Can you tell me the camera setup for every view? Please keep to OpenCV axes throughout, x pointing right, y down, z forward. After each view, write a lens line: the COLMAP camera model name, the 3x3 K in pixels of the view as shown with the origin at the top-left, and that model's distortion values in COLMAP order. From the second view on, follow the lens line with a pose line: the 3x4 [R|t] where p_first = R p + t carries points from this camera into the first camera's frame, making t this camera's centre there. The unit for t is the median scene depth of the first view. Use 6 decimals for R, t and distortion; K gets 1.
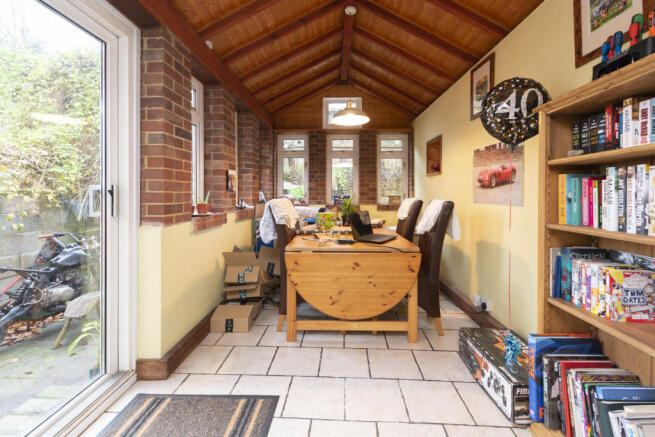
lens RADIAL K [[282.8, 0, 330.3], [0, 282.8, 193.0], [0, 0, 1]] dist [-0.000203, -0.000003]
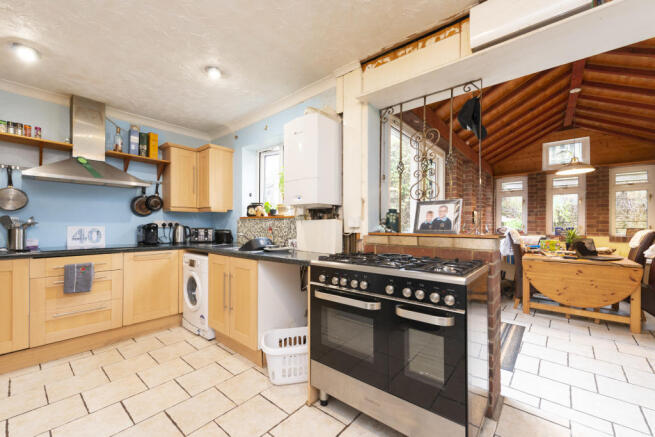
lens RADIAL K [[265.2, 0, 324.6], [0, 265.2, 223.9], [0, 0, 1]] dist [0.002274, -0.000687]
pose [[0.773562, 0.001846, -0.633718, -0.030842], [-0.002805, 0.999996, -0.000511, -0.001922], [0.633715, 0.002173, 0.773564, -0.471220]]
